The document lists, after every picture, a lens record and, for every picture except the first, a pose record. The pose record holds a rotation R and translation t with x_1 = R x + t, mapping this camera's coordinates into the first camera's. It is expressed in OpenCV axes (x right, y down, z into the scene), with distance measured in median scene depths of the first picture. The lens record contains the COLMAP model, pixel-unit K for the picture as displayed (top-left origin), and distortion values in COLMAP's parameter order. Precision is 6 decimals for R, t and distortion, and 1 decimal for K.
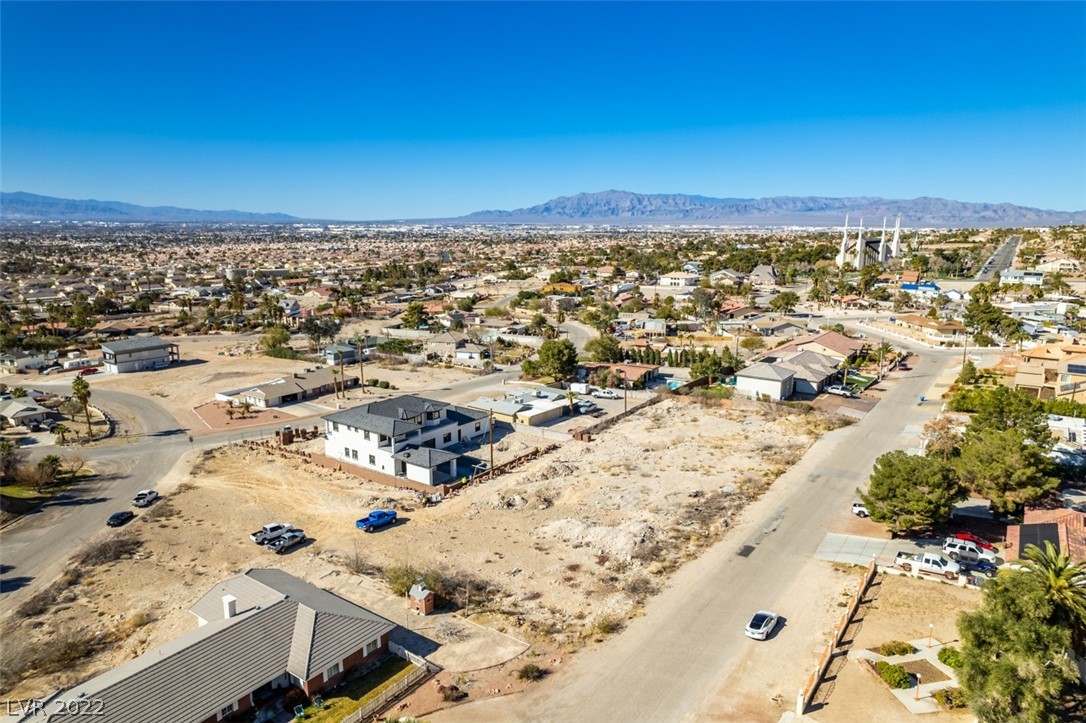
lens RADIAL K [[696.5, 0, 545.4], [0, 696.5, 360.3], [0, 0, 1]] dist [-0.074245, 0.066961]
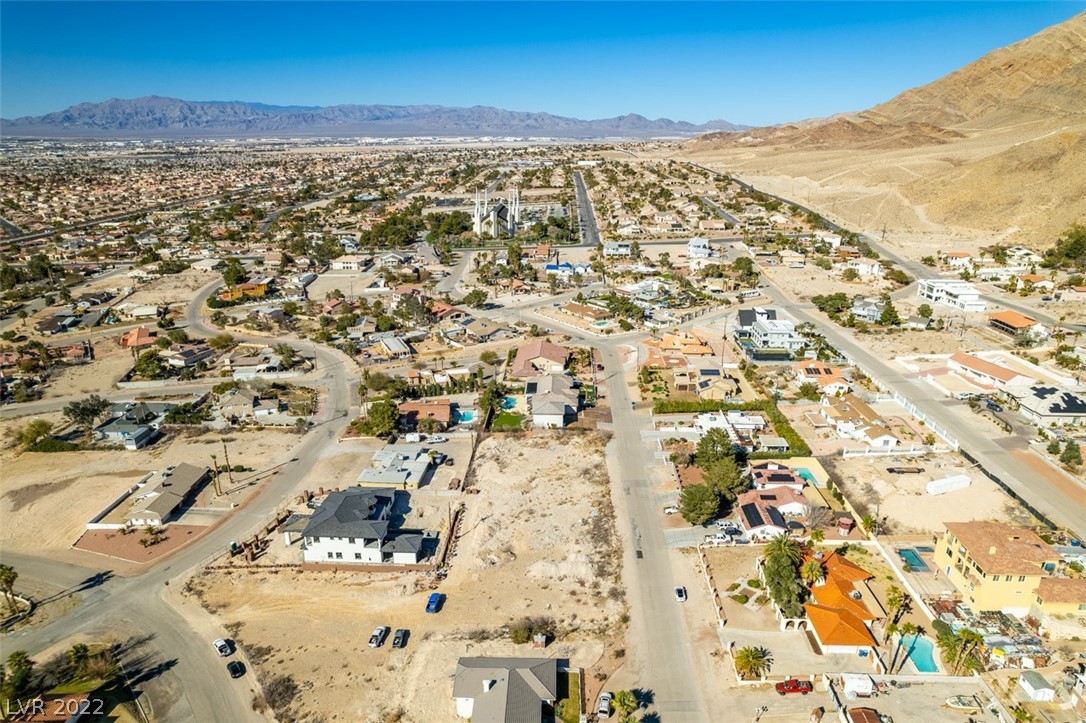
lens RADIAL K [[696.5, 0, 545.4], [0, 696.5, 360.3], [0, 0, 1]] dist [-0.074245, 0.066961]
pose [[0.832241, -0.176008, 0.525733, -0.591981], [0.109026, 0.981710, 0.156073, -0.410094], [-0.543588, -0.072572, 0.836209, -0.316494]]
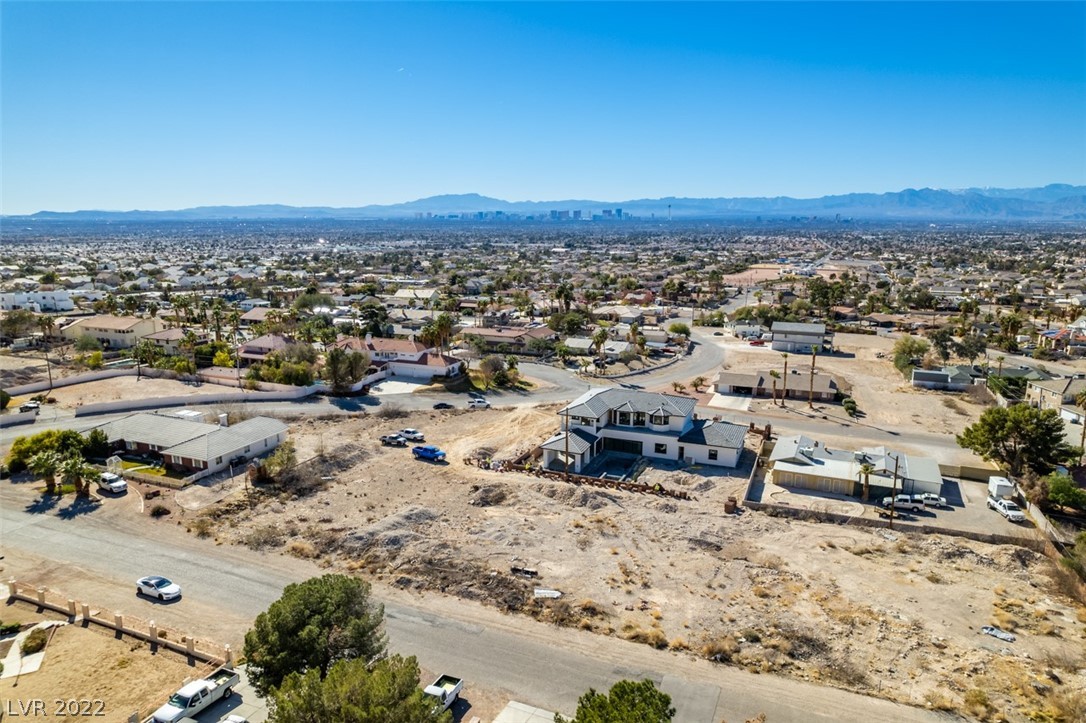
lens RADIAL K [[696.5, 0, 545.4], [0, 696.5, 360.3], [0, 0, 1]] dist [-0.074245, 0.066961]
pose [[0.226409, 0.188865, -0.955546, 0.740161], [-0.189648, 0.970794, 0.146944, -0.115750], [0.955391, 0.147948, 0.255615, 0.671749]]
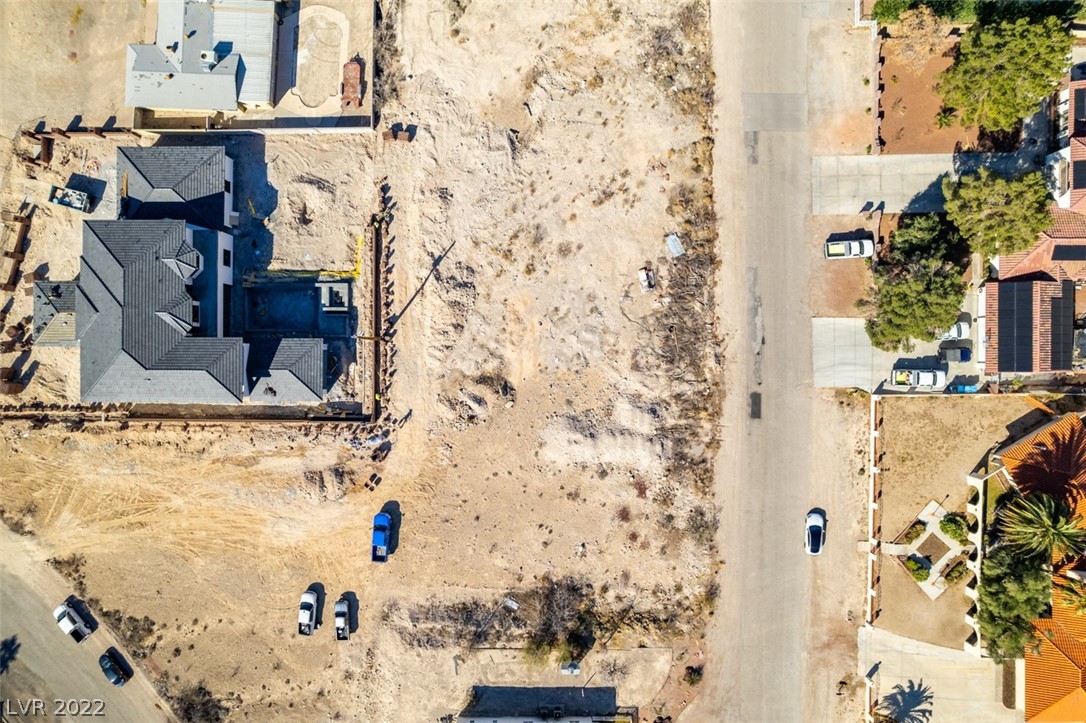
lens RADIAL K [[696.5, 0, 545.4], [0, 696.5, 360.3], [0, 0, 1]] dist [-0.074245, 0.066961]
pose [[0.816874, -0.576653, -0.013743, 0.061606], [0.118993, 0.145155, 0.982227, -0.520670], [-0.564410, -0.803991, 0.187191, 0.701339]]
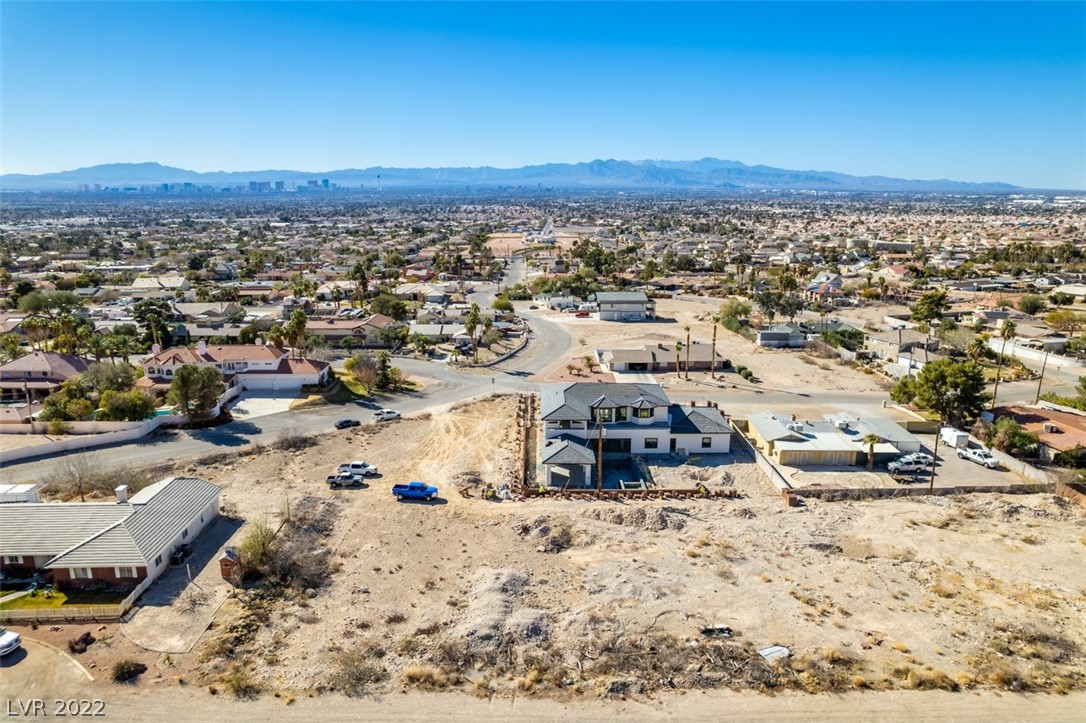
lens RADIAL K [[696.5, 0, 545.4], [0, 696.5, 360.3], [0, 0, 1]] dist [-0.074245, 0.066961]
pose [[0.593535, 0.187346, -0.782699, 0.464173], [-0.154001, 0.980996, 0.118029, -0.072437], [0.789937, 0.050482, 0.611107, 0.423326]]
